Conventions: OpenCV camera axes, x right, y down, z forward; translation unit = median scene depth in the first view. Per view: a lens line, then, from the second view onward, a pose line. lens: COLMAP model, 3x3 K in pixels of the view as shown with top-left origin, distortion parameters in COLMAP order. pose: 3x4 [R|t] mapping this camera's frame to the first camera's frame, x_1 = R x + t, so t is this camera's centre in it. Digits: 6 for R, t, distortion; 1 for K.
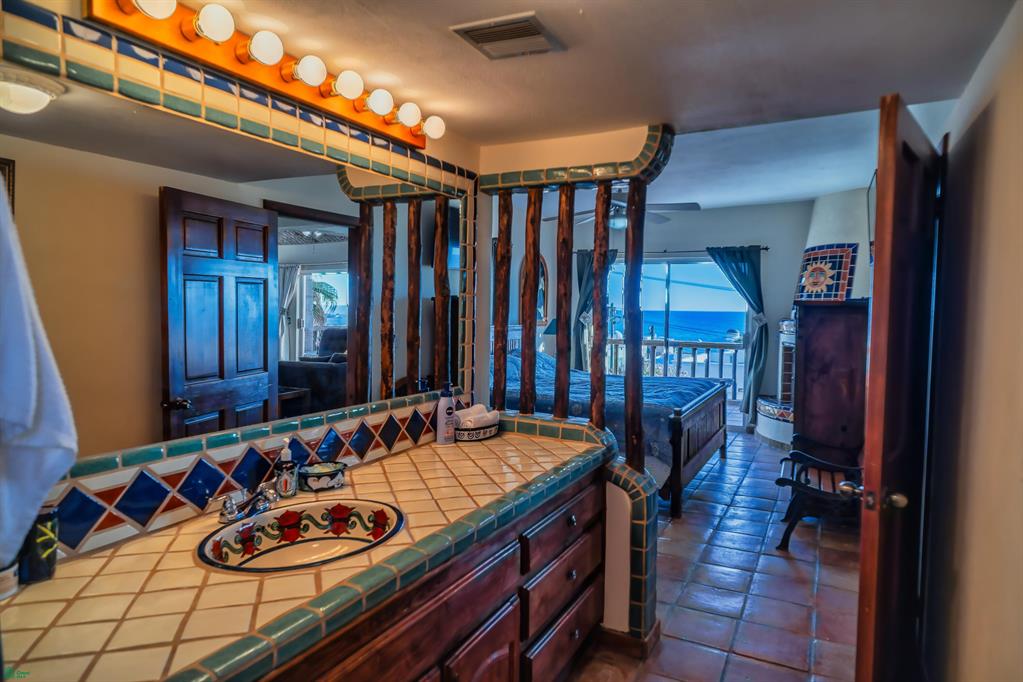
lens RADIAL K [[606.1, 0, 510.1], [0, 606.1, 341.4], [0, 0, 1]] dist [-0.001383, 0.002035]
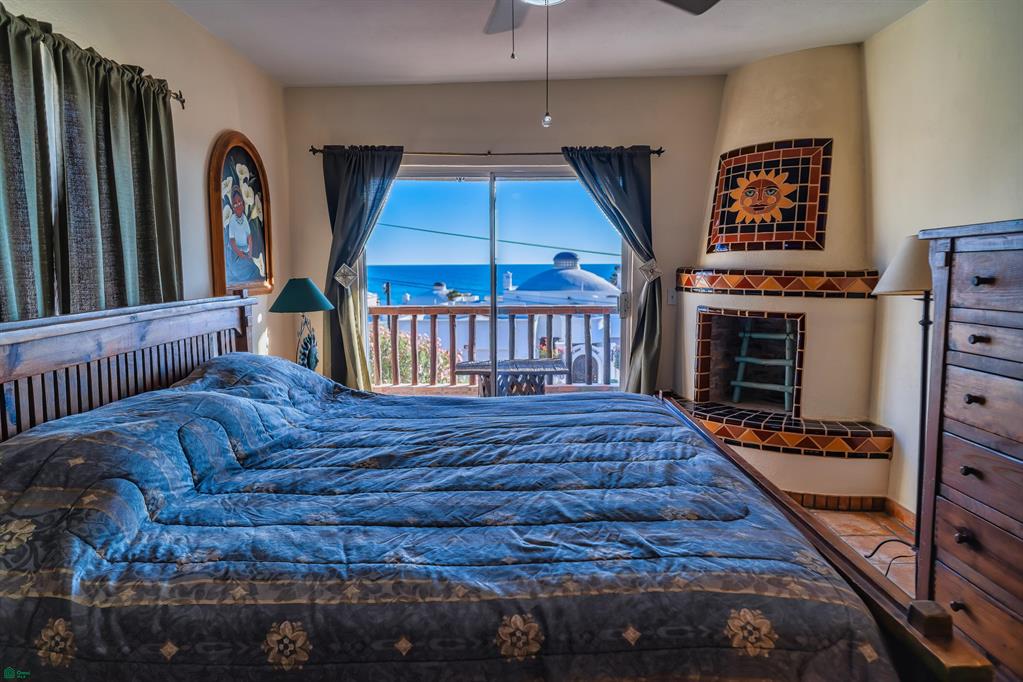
lens RADIAL K [[618.3, 0, 511.2], [0, 618.3, 338.4], [0, 0, 1]] dist [-0.003212, -0.003014]
pose [[0.886059, -0.074797, 0.457498, -0.001893], [0.043689, 0.995978, 0.078219, -0.025127], [-0.461508, -0.049319, 0.885764, 0.565746]]
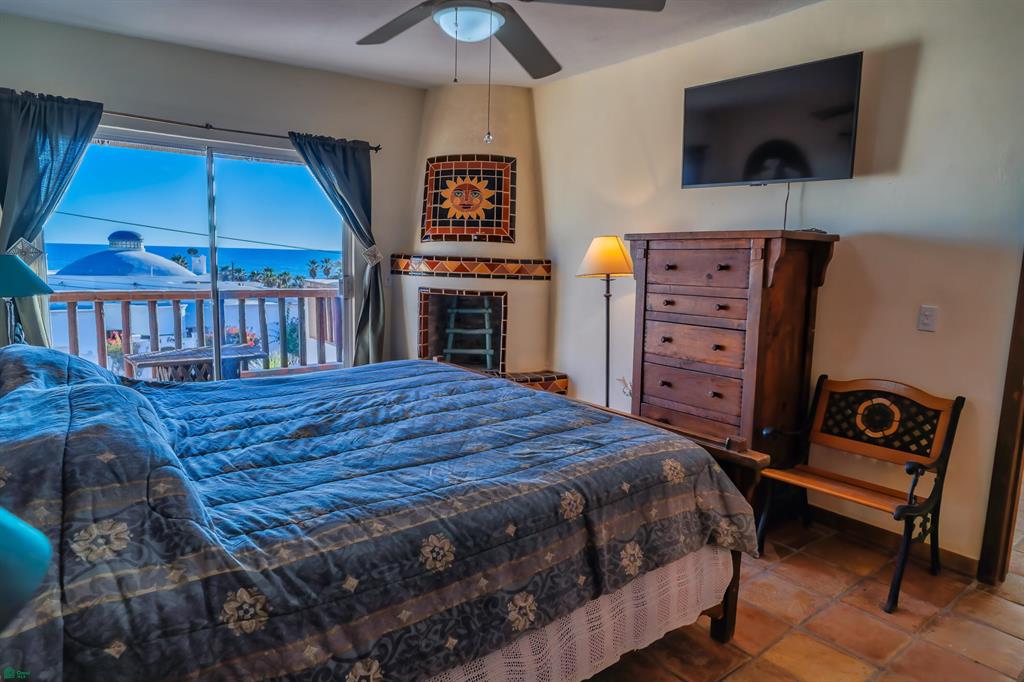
lens RADIAL K [[615.4, 0, 497.9], [0, 615.4, 341.3], [0, 0, 1]] dist [-0.002905, 0.000257]
pose [[0.423300, -0.130556, 0.896534, -0.173350], [0.029888, 0.991036, 0.130206, -0.029147], [-0.905497, -0.028321, 0.423407, 0.642915]]
